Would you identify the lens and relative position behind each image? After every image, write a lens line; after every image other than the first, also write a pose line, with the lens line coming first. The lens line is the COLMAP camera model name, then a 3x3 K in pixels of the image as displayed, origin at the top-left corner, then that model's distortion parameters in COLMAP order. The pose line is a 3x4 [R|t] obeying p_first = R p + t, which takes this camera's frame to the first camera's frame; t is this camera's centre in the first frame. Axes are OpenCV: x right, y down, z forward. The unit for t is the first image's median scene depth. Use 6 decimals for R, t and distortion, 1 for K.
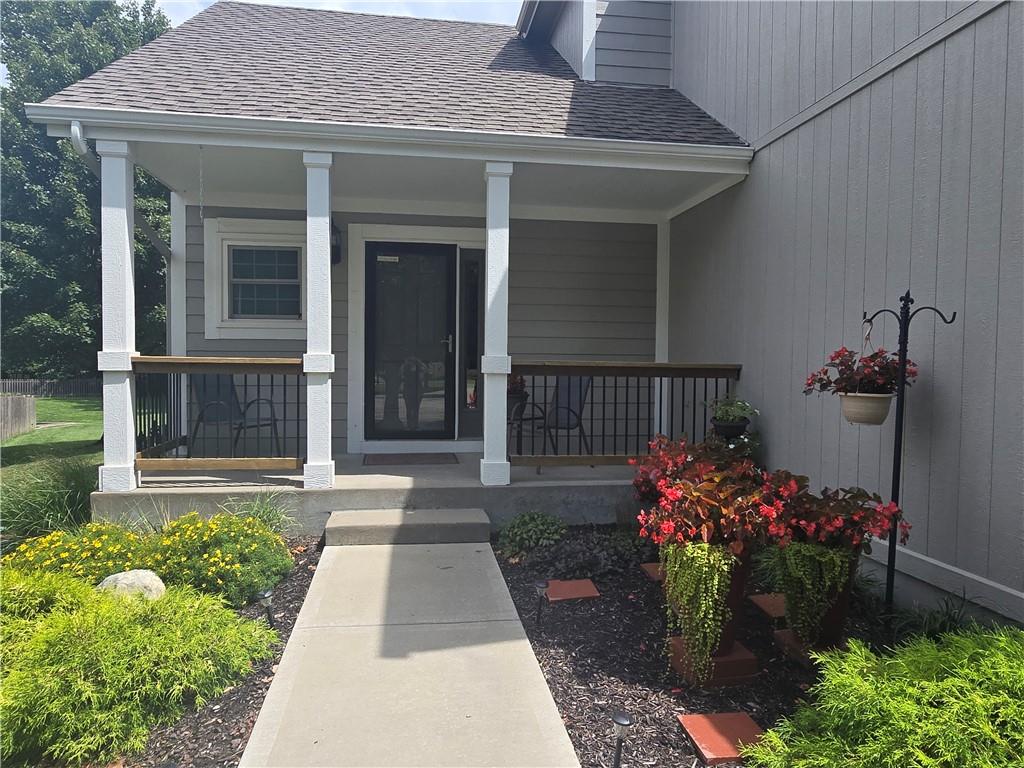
lens RADIAL K [[695.9, 0, 511.5], [0, 695.9, 380.4], [0, 0, 1]] dist [0.001362, 0.000076]
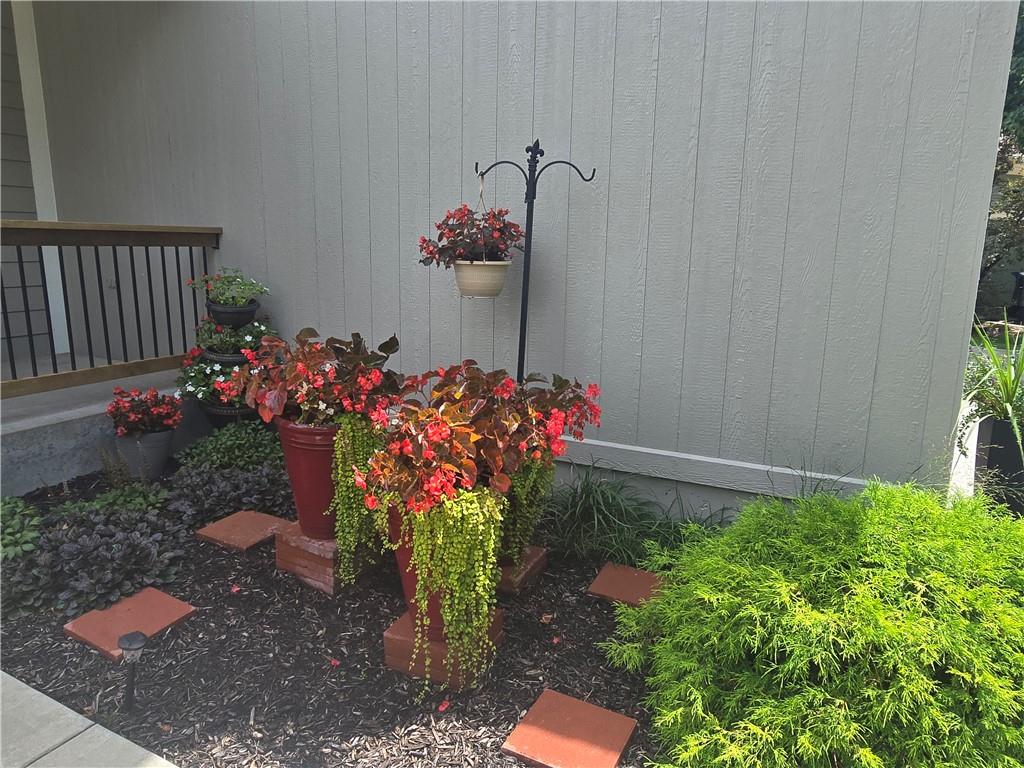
lens RADIAL K [[695.9, 0, 511.5], [0, 695.9, 380.4], [0, 0, 1]] dist [0.001362, 0.000076]
pose [[0.576639, -0.167533, 0.799637, -0.180610], [0.014820, 0.980734, 0.194787, -0.004153], [-0.816864, -0.100471, 0.568012, 0.471691]]
